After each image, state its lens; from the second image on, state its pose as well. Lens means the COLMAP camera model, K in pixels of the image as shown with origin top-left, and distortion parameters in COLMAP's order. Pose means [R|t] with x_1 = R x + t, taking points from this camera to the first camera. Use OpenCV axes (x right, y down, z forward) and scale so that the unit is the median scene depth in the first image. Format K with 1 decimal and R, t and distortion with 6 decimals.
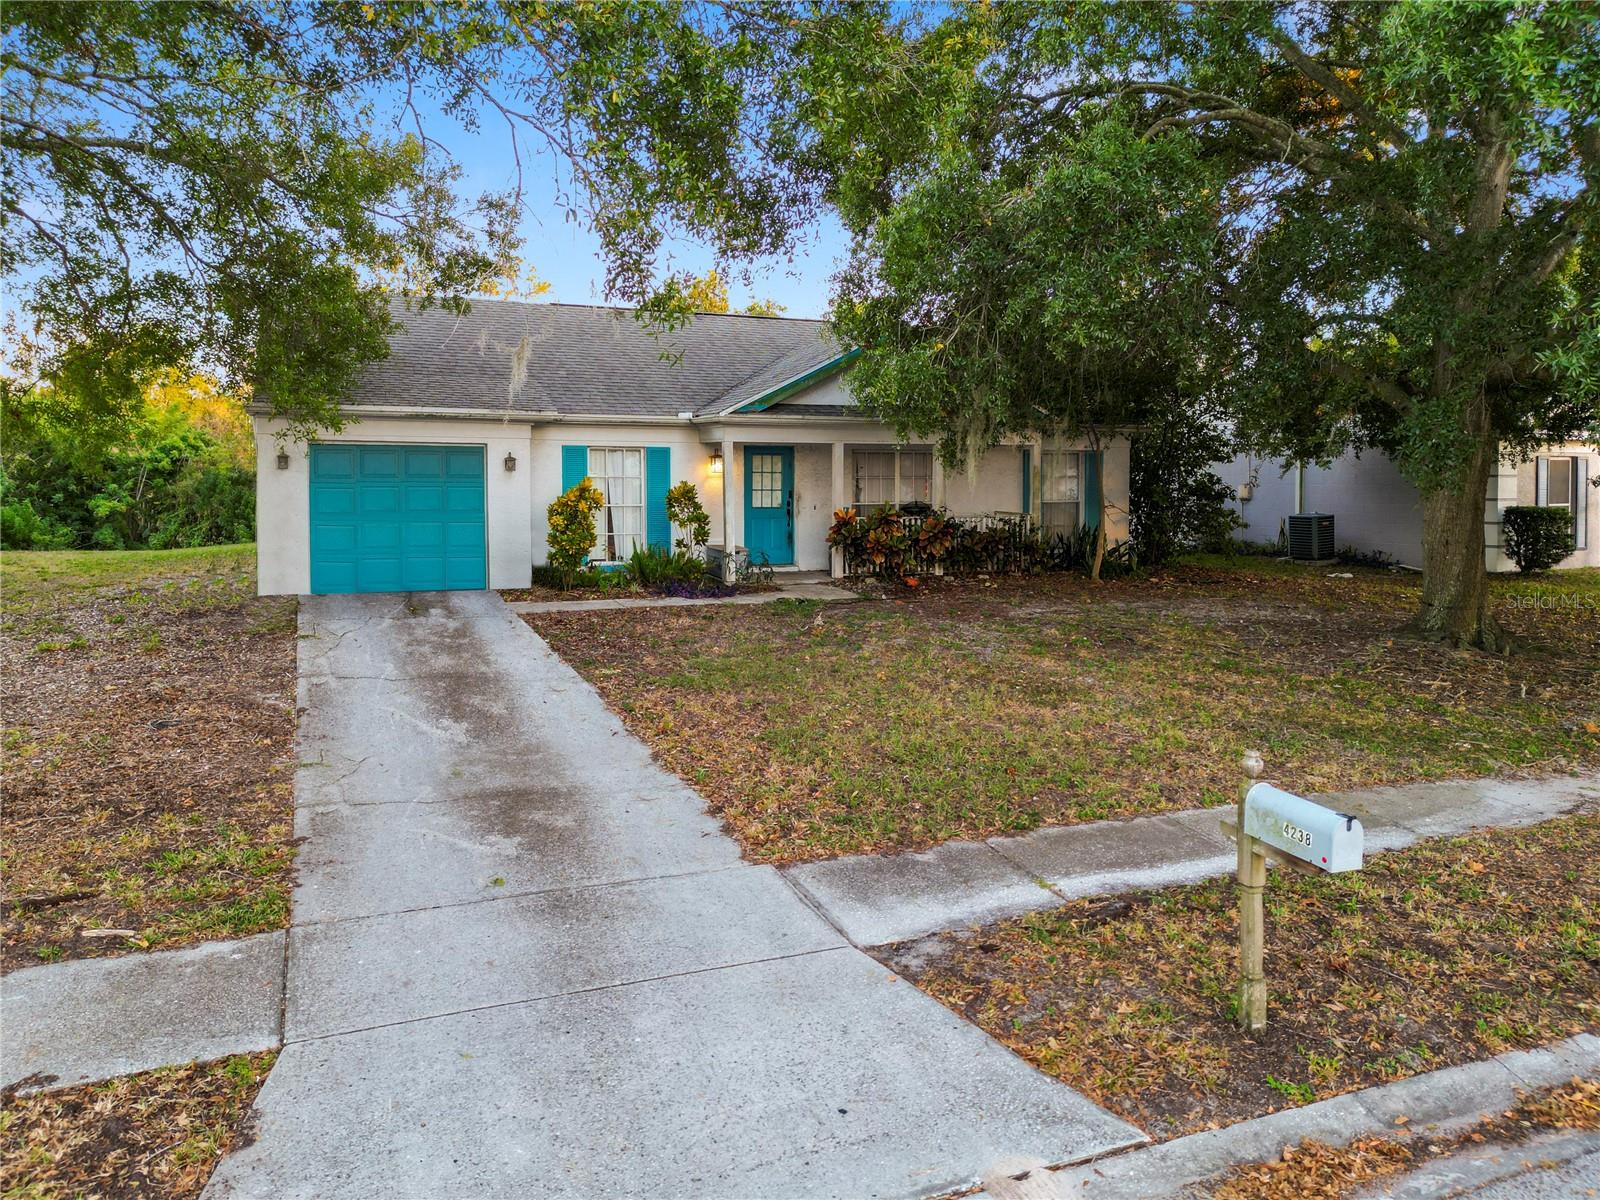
lens RADIAL K [[1141.7, 0, 801.4], [0, 1141.7, 526.3], [0, 0, 1]] dist [0.035303, -0.019496]
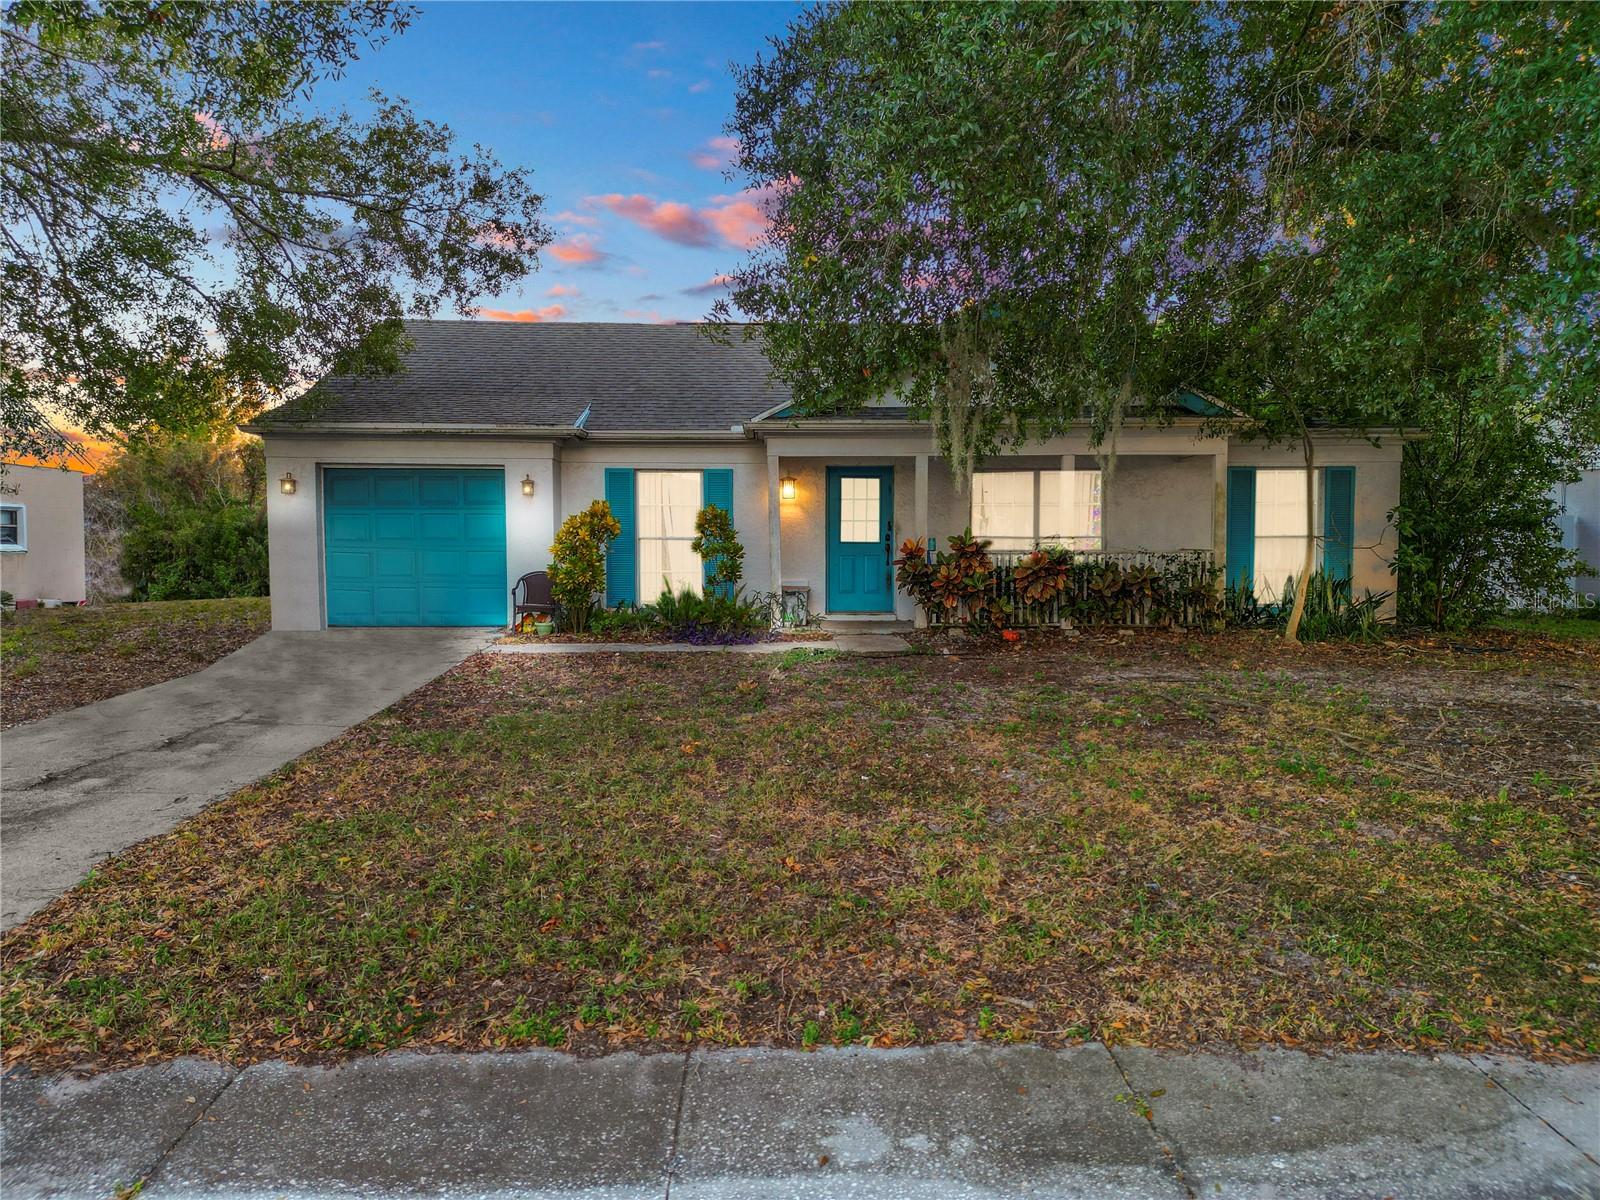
lens RADIAL K [[1116.6, 0, 800.0], [0, 1116.6, 600.0], [0, 0, 1]] dist [0.055886, -0.047811]
pose [[0.934412, 0.012119, -0.355987, 0.451277], [-0.011966, 0.999925, 0.002631, 0.049277], [0.355992, 0.001802, 0.934487, 0.487707]]
